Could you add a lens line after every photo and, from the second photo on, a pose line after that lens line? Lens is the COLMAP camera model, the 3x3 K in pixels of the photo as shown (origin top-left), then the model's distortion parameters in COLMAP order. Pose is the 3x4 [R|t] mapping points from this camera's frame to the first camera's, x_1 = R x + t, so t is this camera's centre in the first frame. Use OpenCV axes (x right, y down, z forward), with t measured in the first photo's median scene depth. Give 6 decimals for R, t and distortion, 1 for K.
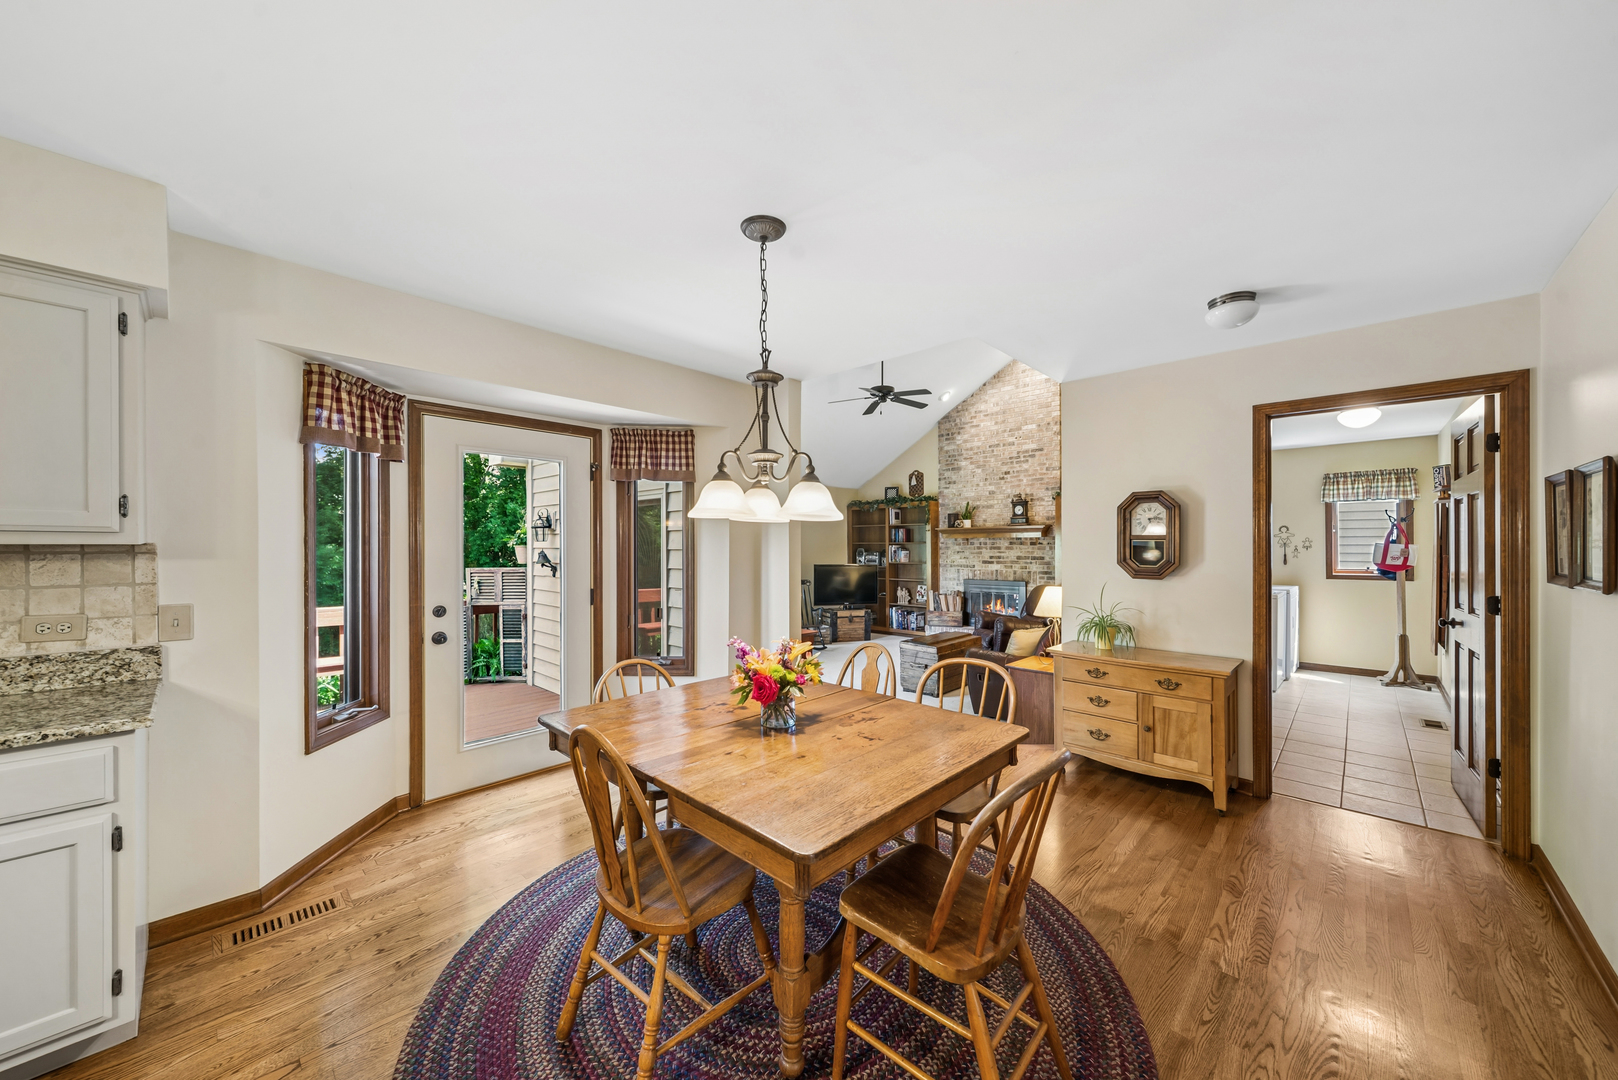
lens RADIAL K [[576.5, 0, 805.1], [0, 576.5, 546.1], [0, 0, 1]] dist [0.001299, -0.000314]
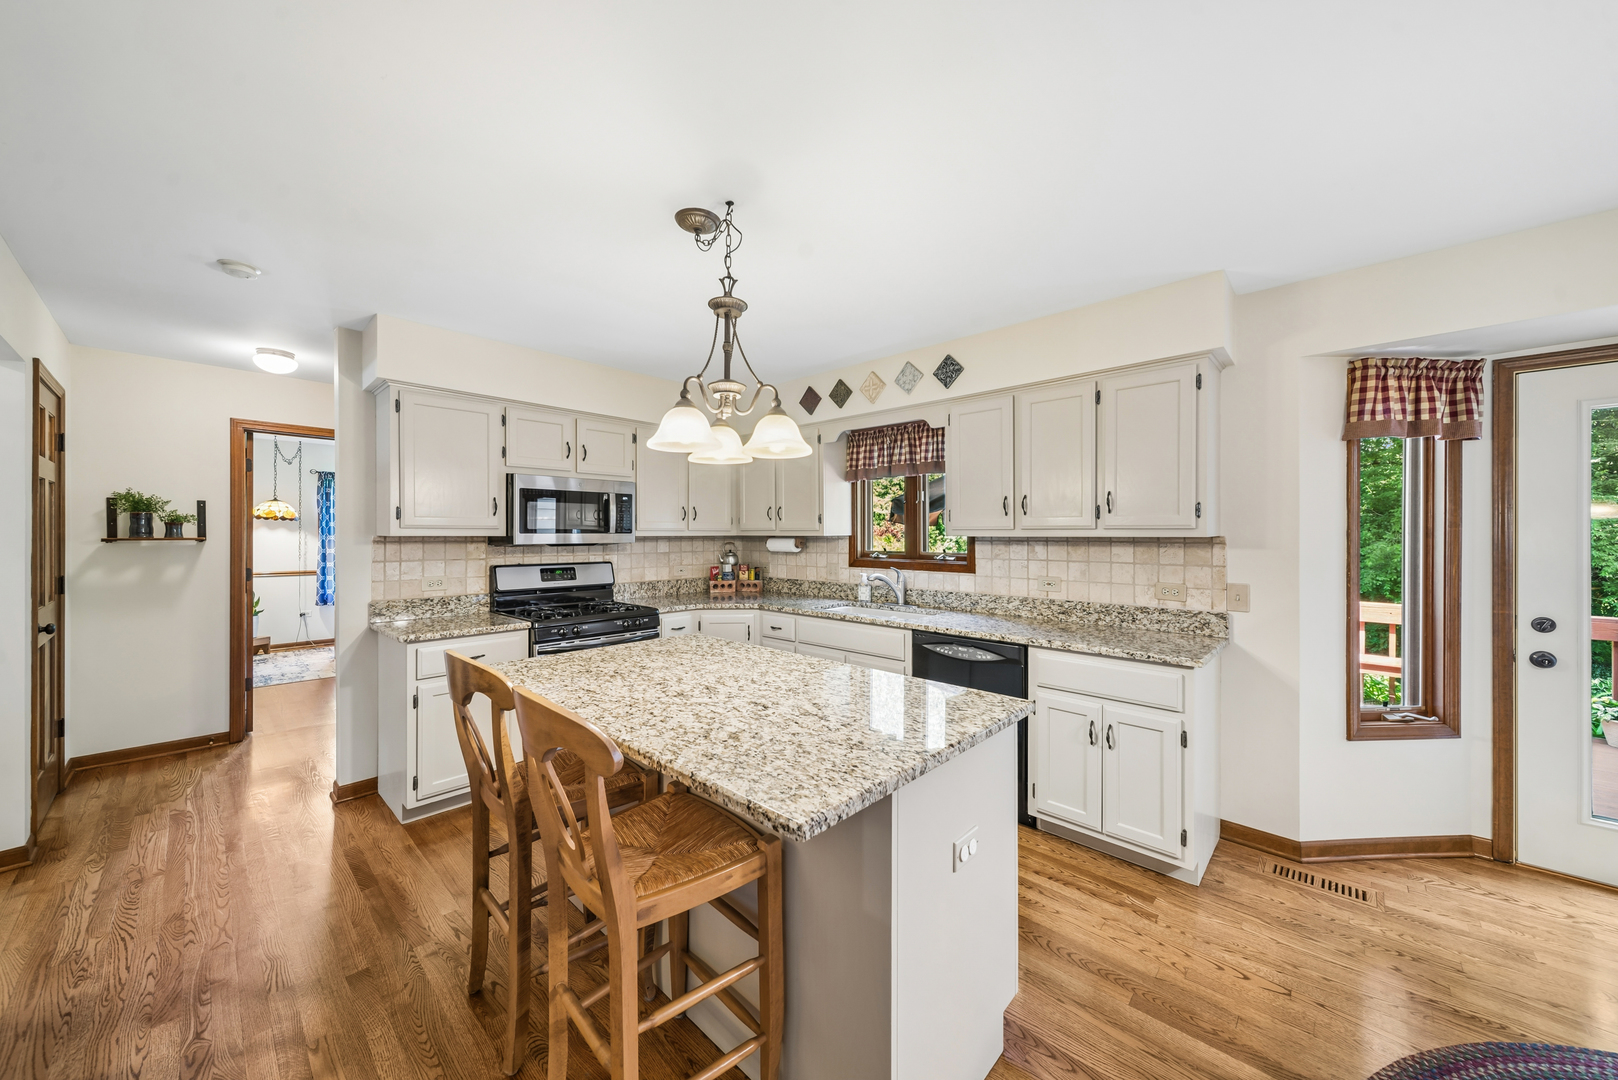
lens RADIAL K [[576.5, 0, 811.4], [0, 576.5, 536.7], [0, 0, 1]] dist [0.001299, -0.000314]
pose [[0.006465, 0.002991, -0.999975, 0.062992], [-0.002992, 0.999991, 0.002972, -0.001542], [0.999975, 0.002972, 0.006474, 0.011171]]
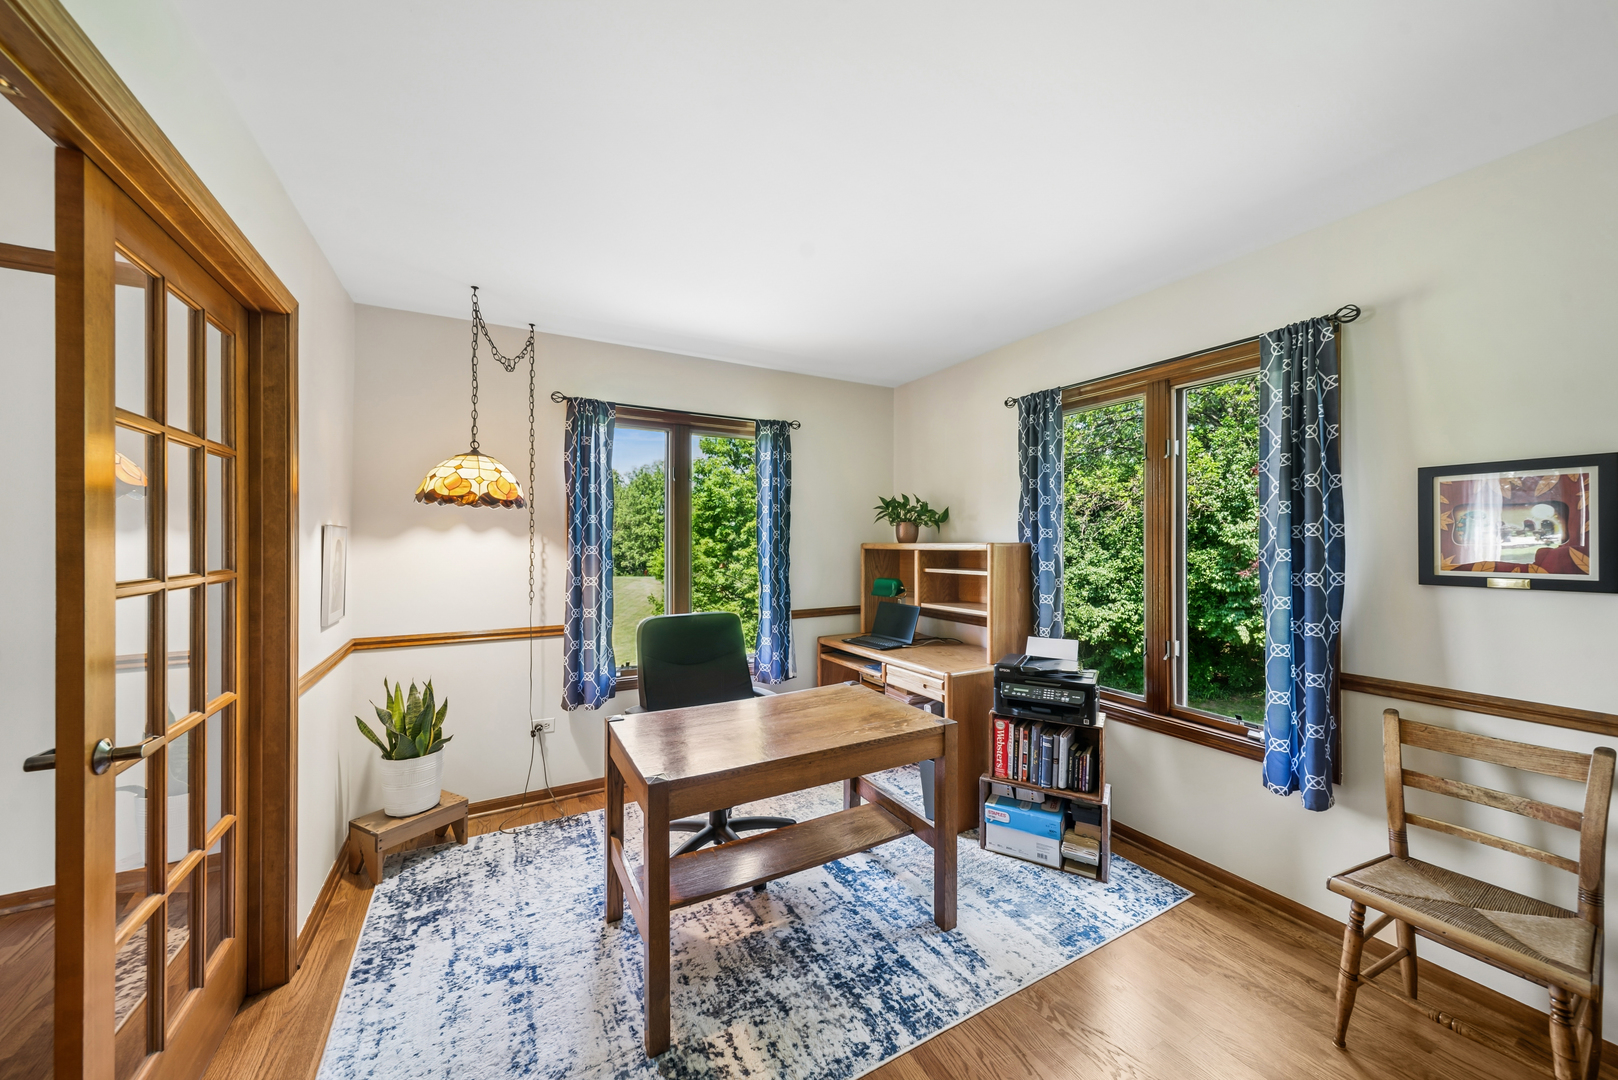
lens RADIAL K [[576.5, 0, 811.7], [0, 576.5, 538.1], [0, 0, 1]] dist [0.001299, -0.000314]
pose [[-0.282816, 0.000203, -0.959174, -0.186019], [-0.000236, 1.000000, 0.000281, -0.002347], [0.959174, 0.000306, -0.282816, -0.201802]]
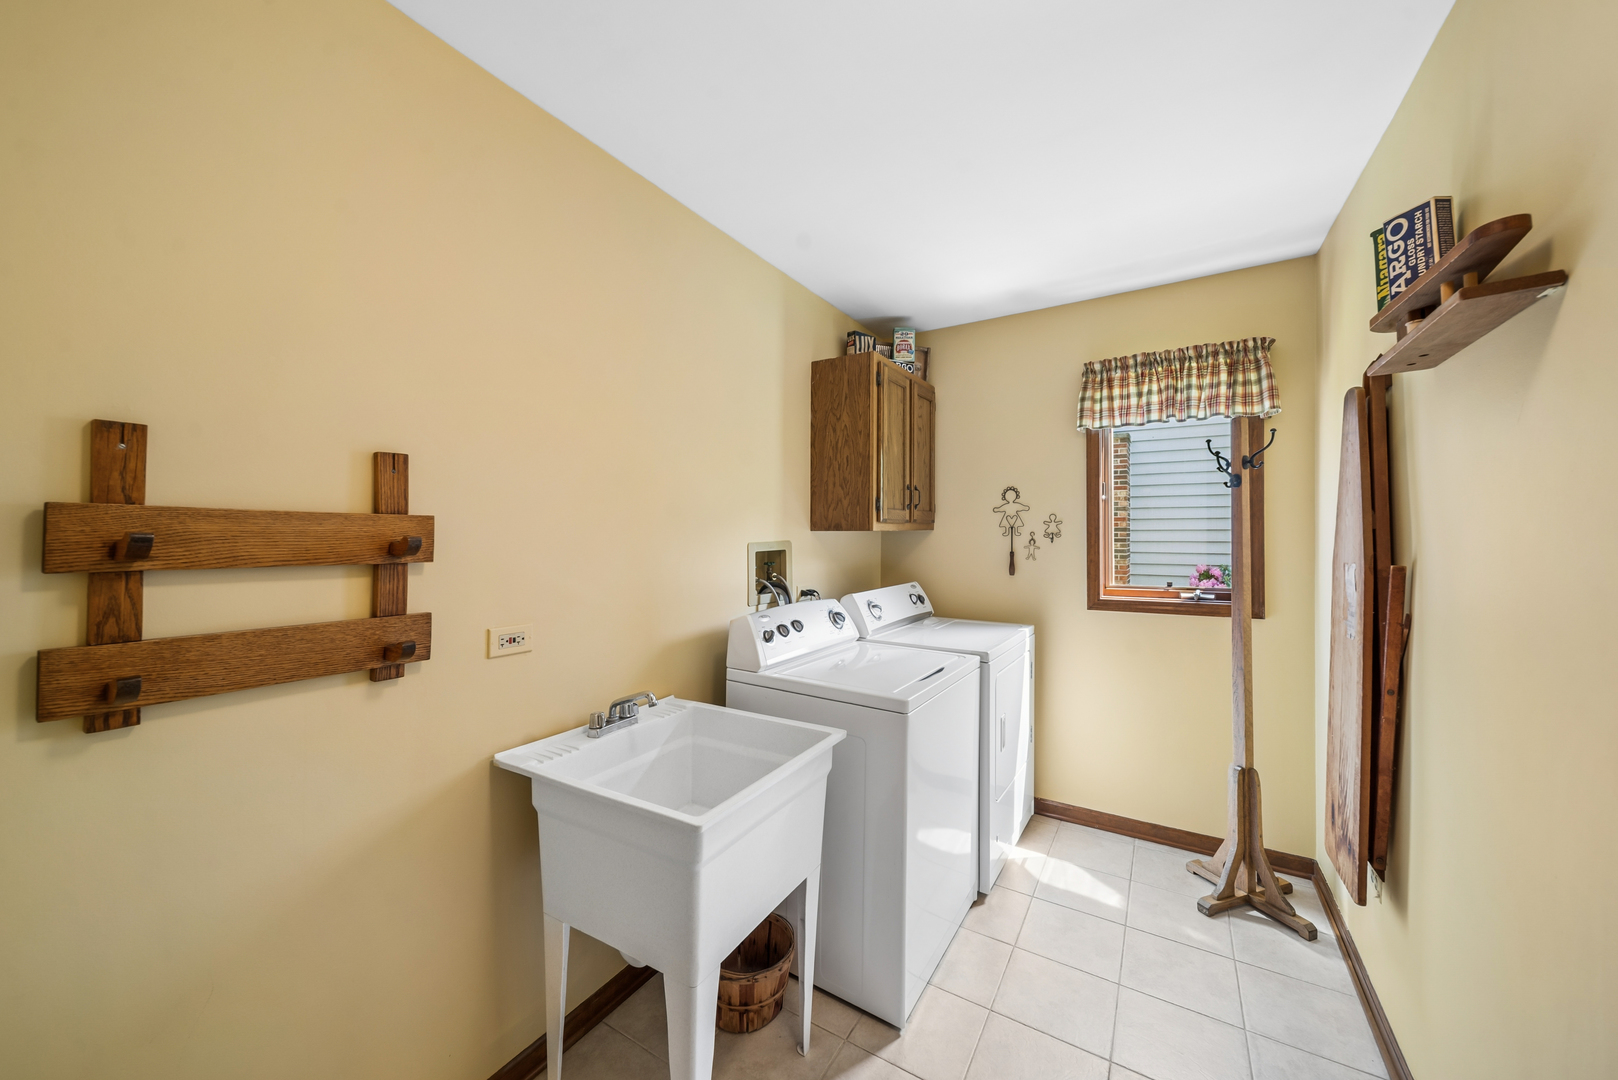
lens RADIAL K [[576.5, 0, 812.6], [0, 576.5, 542.4], [0, 0, 1]] dist [0.001299, -0.000314]
pose [[0.976638, 0.007065, 0.214773, 0.623966], [-0.006871, 0.999975, -0.001648, 0.009799], [-0.214779, 0.000134, 0.976663, 0.637684]]
